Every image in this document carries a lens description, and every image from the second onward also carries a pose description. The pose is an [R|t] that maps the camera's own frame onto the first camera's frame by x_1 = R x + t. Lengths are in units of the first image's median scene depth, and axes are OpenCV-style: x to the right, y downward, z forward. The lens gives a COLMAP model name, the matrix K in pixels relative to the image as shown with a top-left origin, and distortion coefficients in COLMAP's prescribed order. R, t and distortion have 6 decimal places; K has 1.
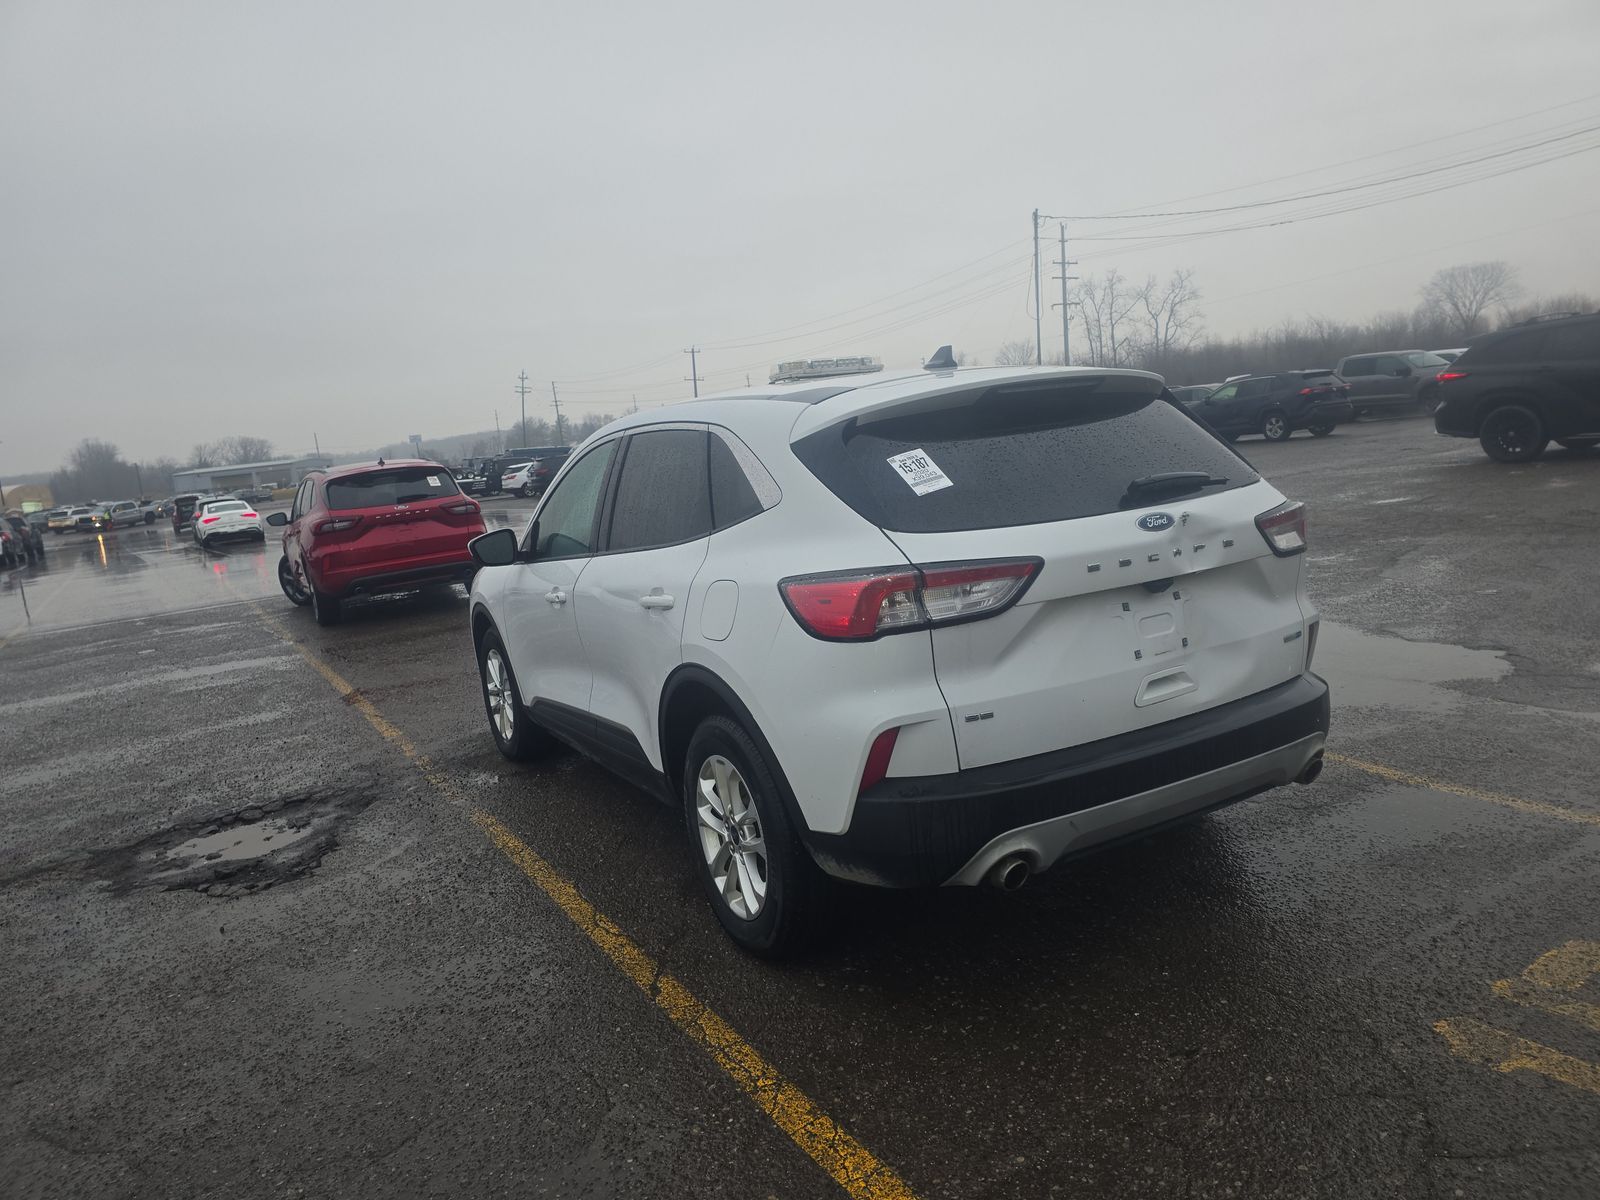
lens RADIAL K [[1053.4, 0, 800.0], [0, 1053.4, 600.0], [0, 0, 1]] dist [0.078907, -0.070645]
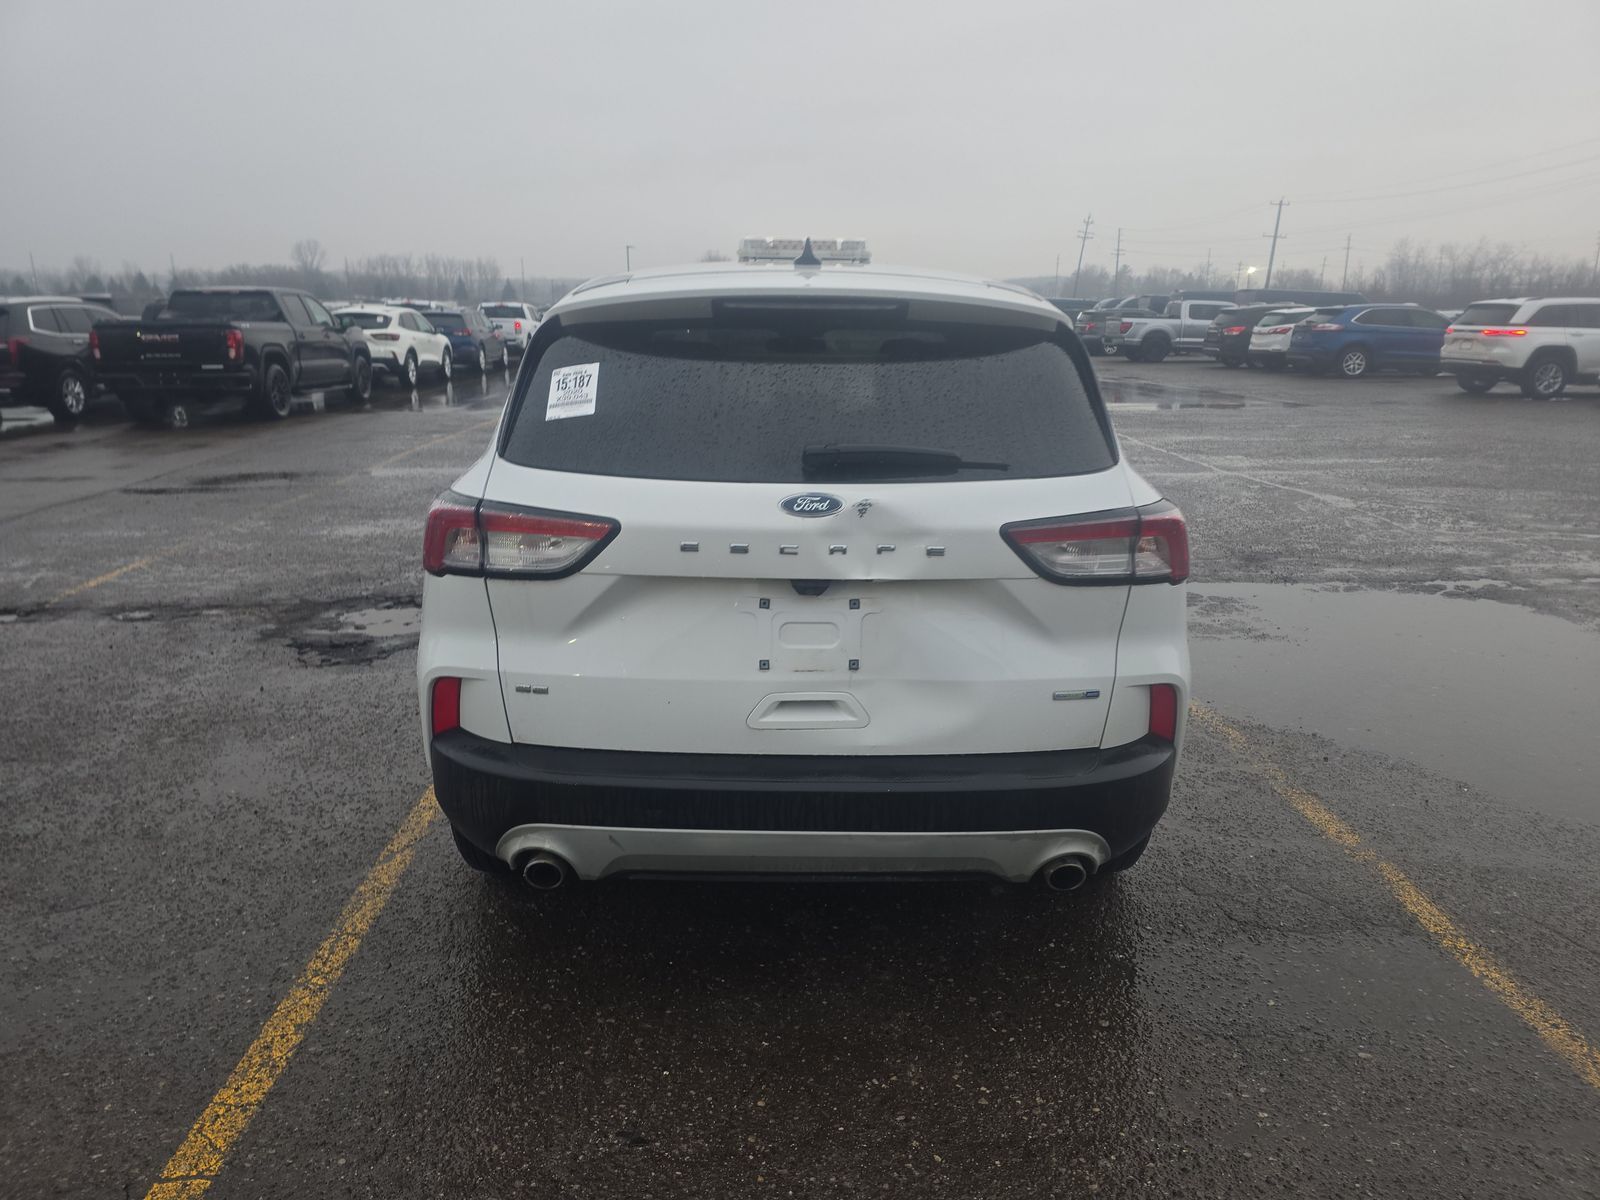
lens RADIAL K [[1053.4, 0, 800.0], [0, 1053.4, 600.0], [0, 0, 1]] dist [0.078907, -0.070645]
pose [[0.873508, 0.229727, -0.429195, 0.670567], [-0.169542, 0.970015, 0.174147, -0.138050], [0.456332, -0.079352, 0.886264, 0.322746]]
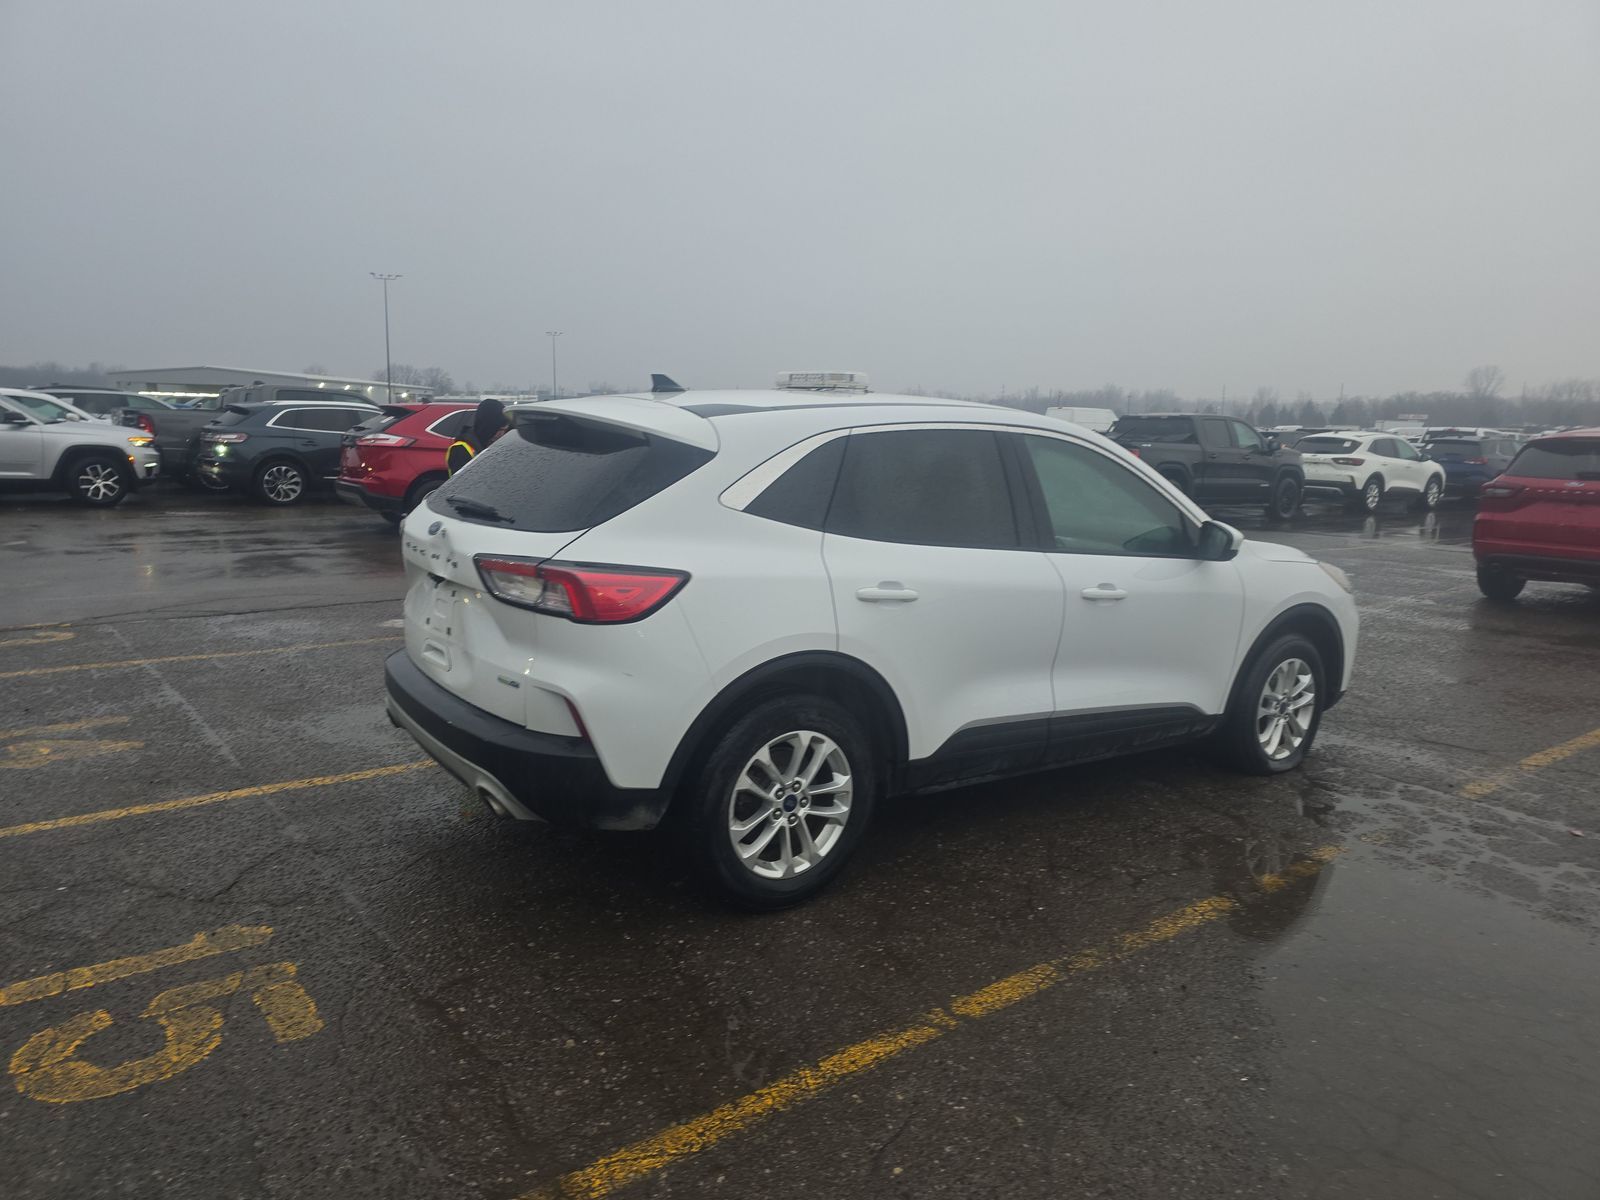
lens RADIAL K [[1053.4, 0, 800.0], [0, 1053.4, 600.0], [0, 0, 1]] dist [0.078907, -0.070645]
pose [[0.109649, 0.276526, -0.954731, 1.655715], [-0.195697, 0.947727, 0.252022, -0.406677], [0.974515, 0.159204, 0.158033, 1.248841]]
